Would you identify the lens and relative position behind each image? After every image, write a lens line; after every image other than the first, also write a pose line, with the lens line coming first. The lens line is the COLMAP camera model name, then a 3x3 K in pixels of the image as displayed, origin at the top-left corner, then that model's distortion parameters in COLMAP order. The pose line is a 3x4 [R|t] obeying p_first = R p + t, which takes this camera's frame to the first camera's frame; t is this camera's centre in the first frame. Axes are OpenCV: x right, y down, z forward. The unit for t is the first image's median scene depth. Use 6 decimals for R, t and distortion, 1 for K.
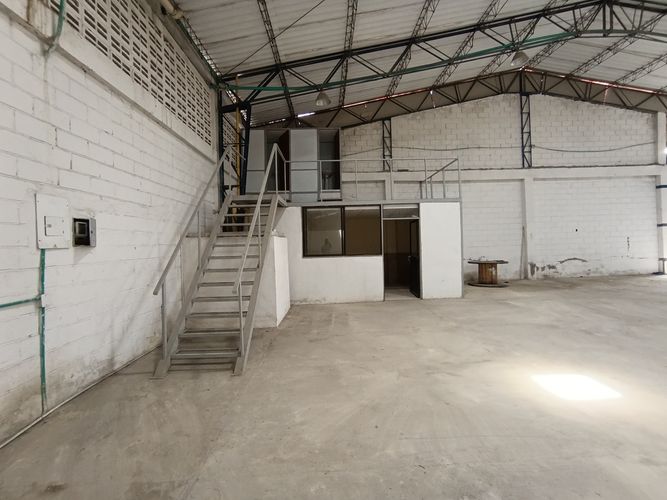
lens RADIAL K [[303.4, 0, 334.7], [0, 303.4, 244.8], [0, 0, 1]] dist [-0.000554, -0.000009]
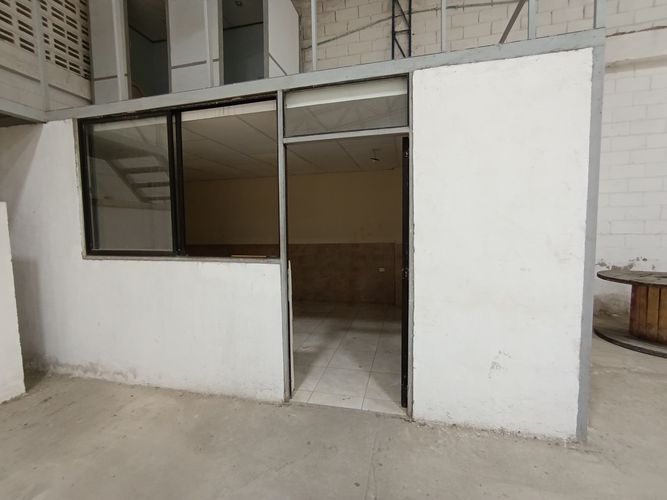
lens RADIAL K [[303.4, 0, 334.7], [0, 303.4, 244.8], [0, 0, 1]] dist [-0.000554, -0.000009]
pose [[0.962728, 0.027410, -0.269079, 0.291103], [-0.010282, 0.997842, 0.064857, -0.001618], [0.270276, -0.059673, 0.960932, 0.711782]]
